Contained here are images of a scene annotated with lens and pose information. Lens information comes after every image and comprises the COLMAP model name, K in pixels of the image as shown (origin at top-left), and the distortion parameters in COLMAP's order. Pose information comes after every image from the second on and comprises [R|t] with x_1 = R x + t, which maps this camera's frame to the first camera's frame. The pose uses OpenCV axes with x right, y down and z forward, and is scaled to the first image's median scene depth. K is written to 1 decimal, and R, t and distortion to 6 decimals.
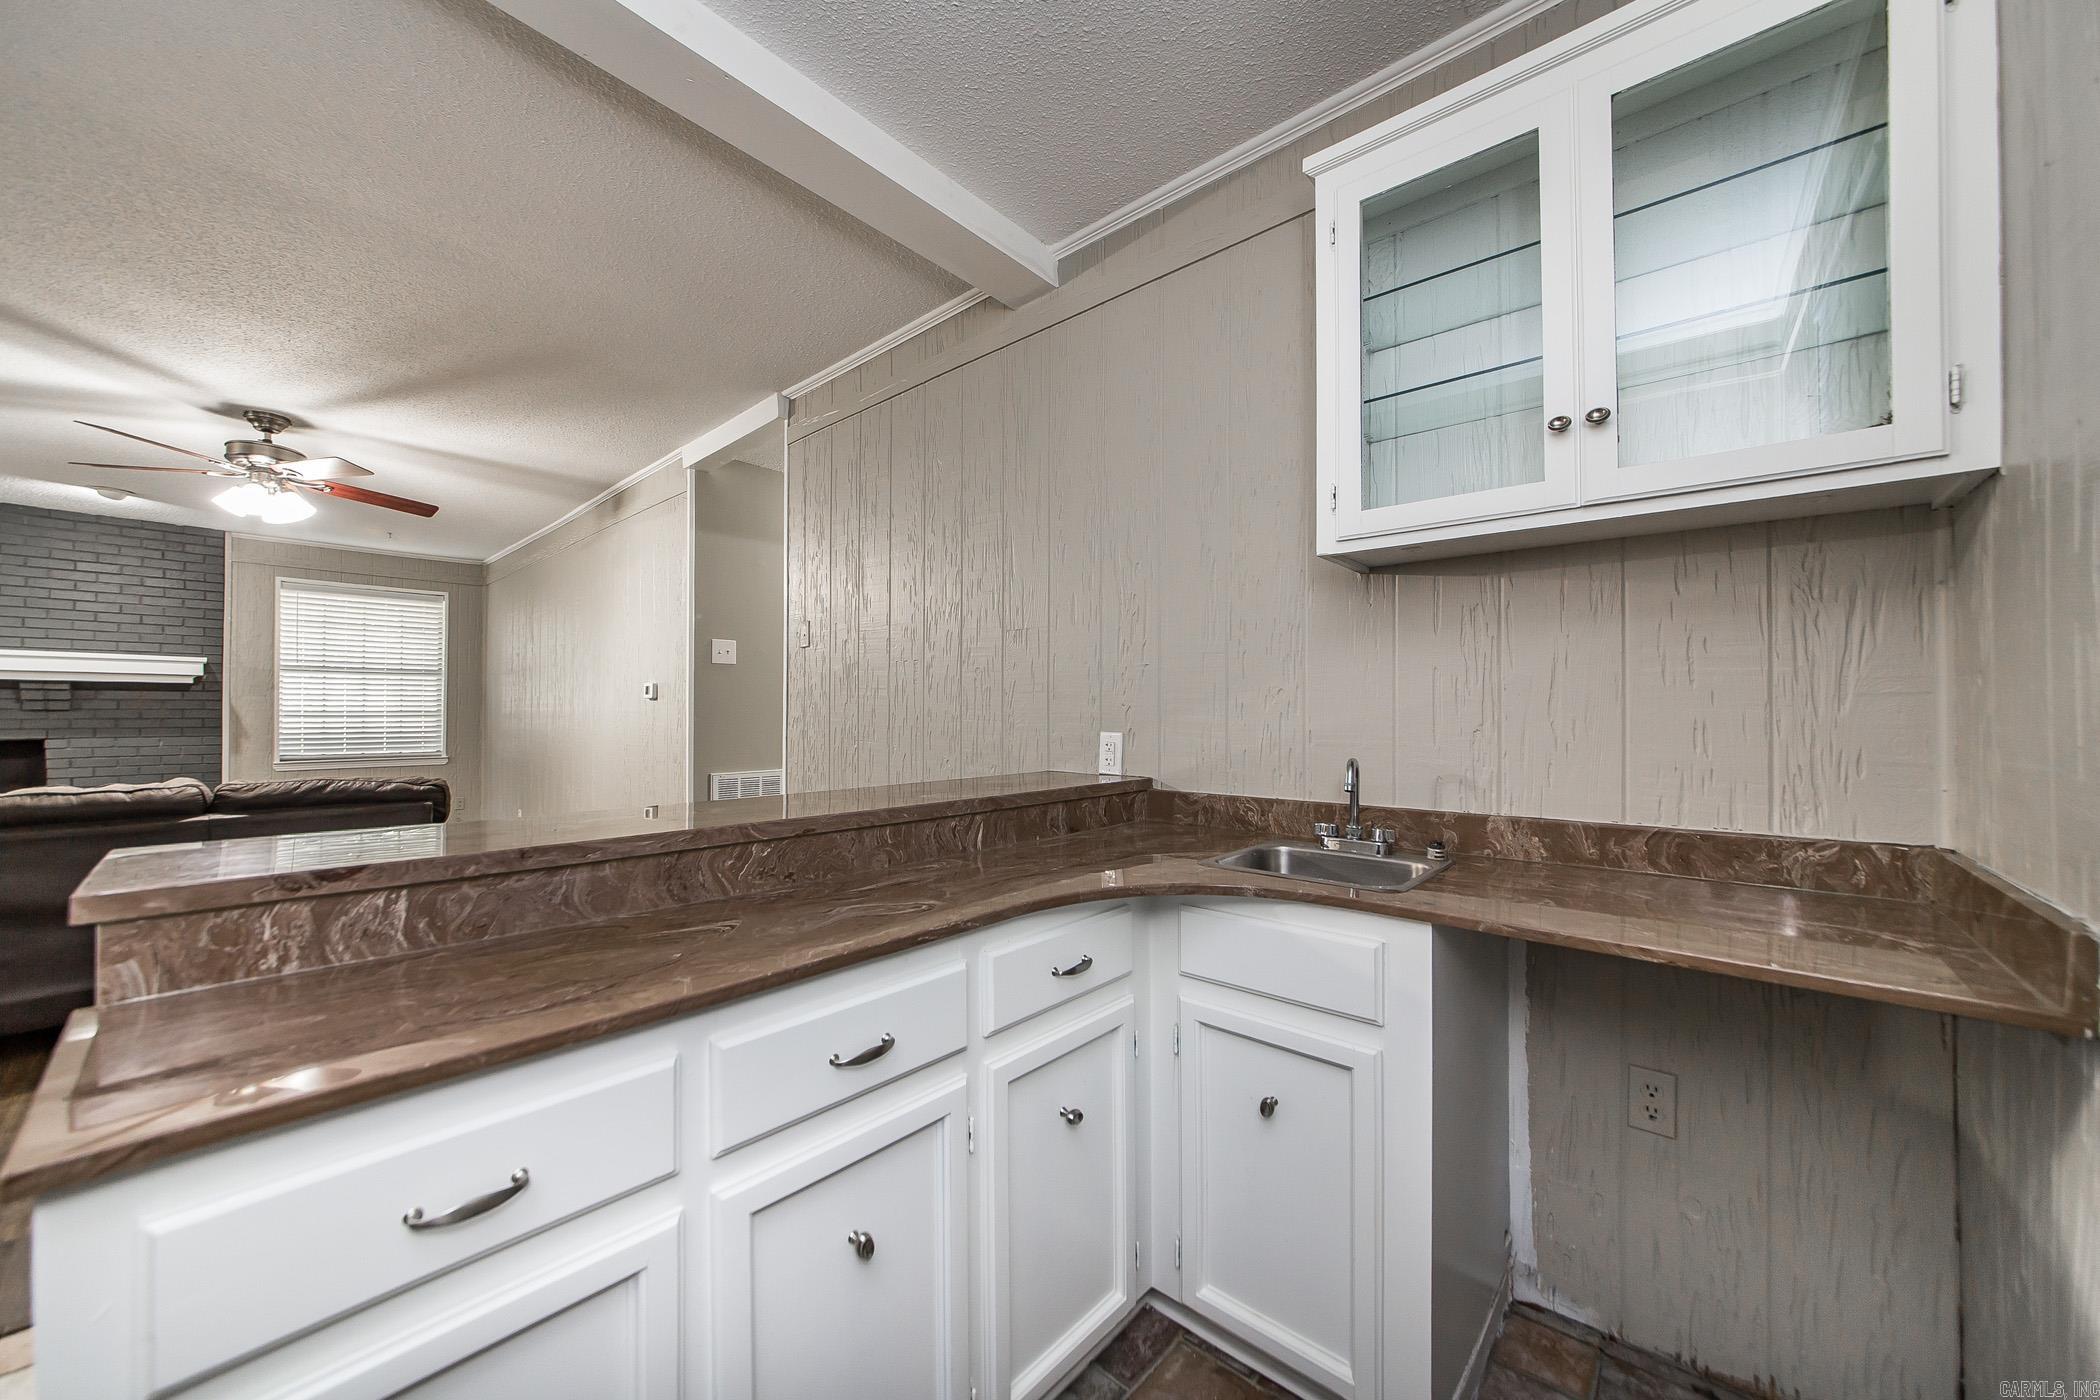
lens RADIAL K [[757.1, 0, 1050.5], [0, 757.1, 702.8], [0, 0, 1]] dist [-0.001216, -0.000189]
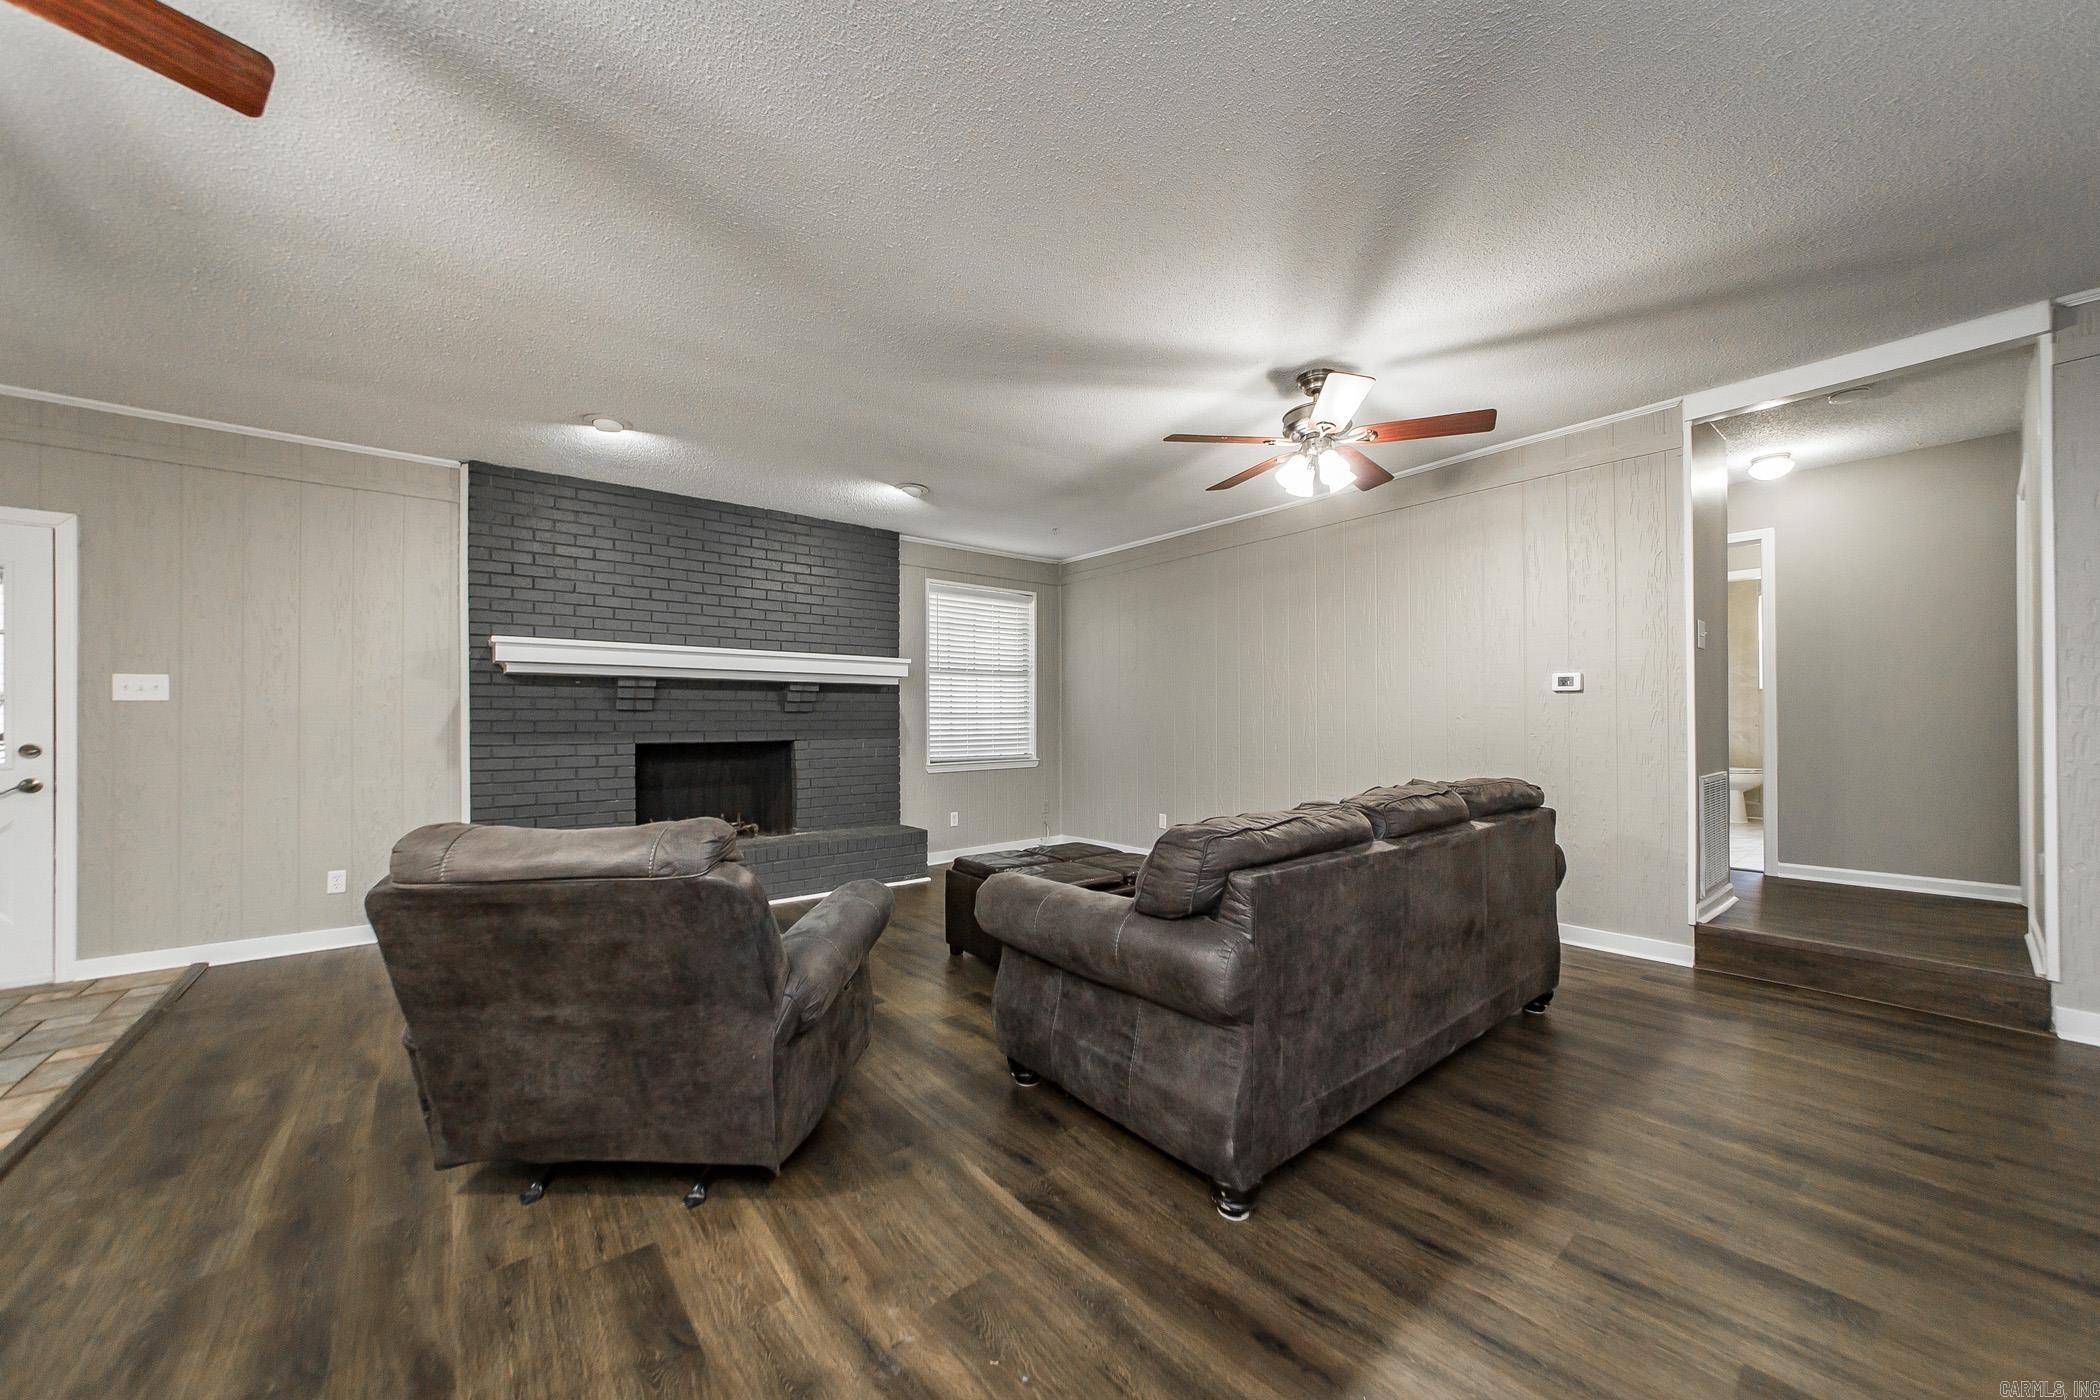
lens RADIAL K [[757.1, 0, 1038.0], [0, 757.1, 708.2], [0, 0, 1]] dist [-0.001216, -0.000189]
pose [[0.983035, 0.005197, -0.183344, -0.741107], [-0.004266, 0.999976, 0.005473, -0.001703], [0.183368, -0.004598, 0.983034, 0.049474]]
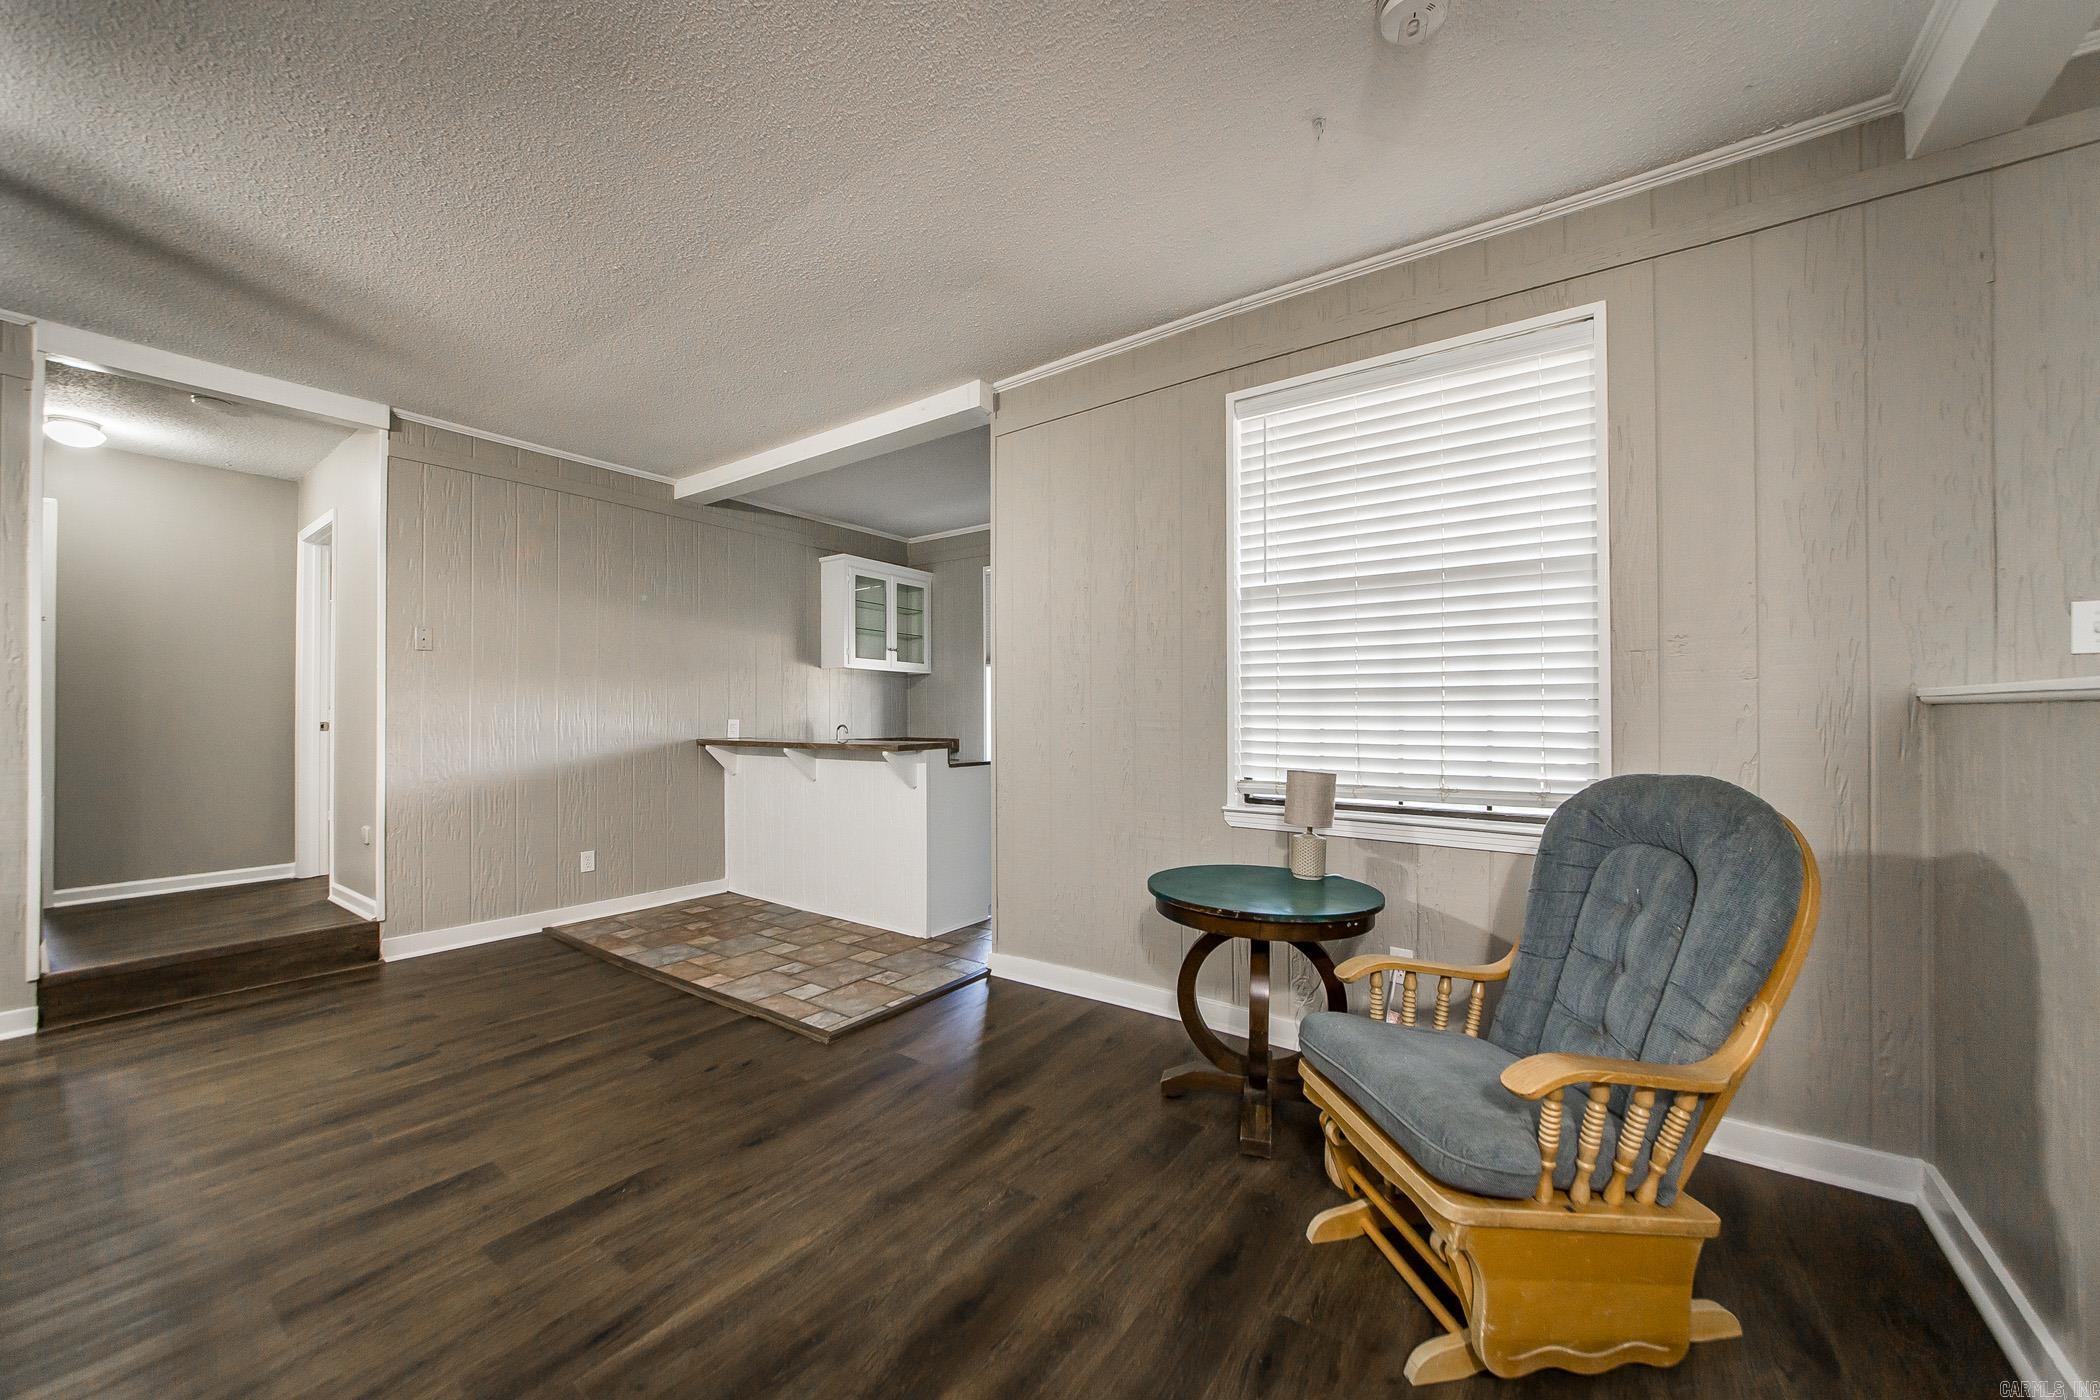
lens RADIAL K [[757.1, 0, 1061.5], [0, 757.1, 709.8], [0, 0, 1]] dist [-0.001216, -0.000189]
pose [[-0.092090, 0.024237, 0.995456, -0.876611], [-0.016275, 0.999534, -0.025842, 0.001449], [-0.995618, -0.018581, -0.091653, 0.127729]]
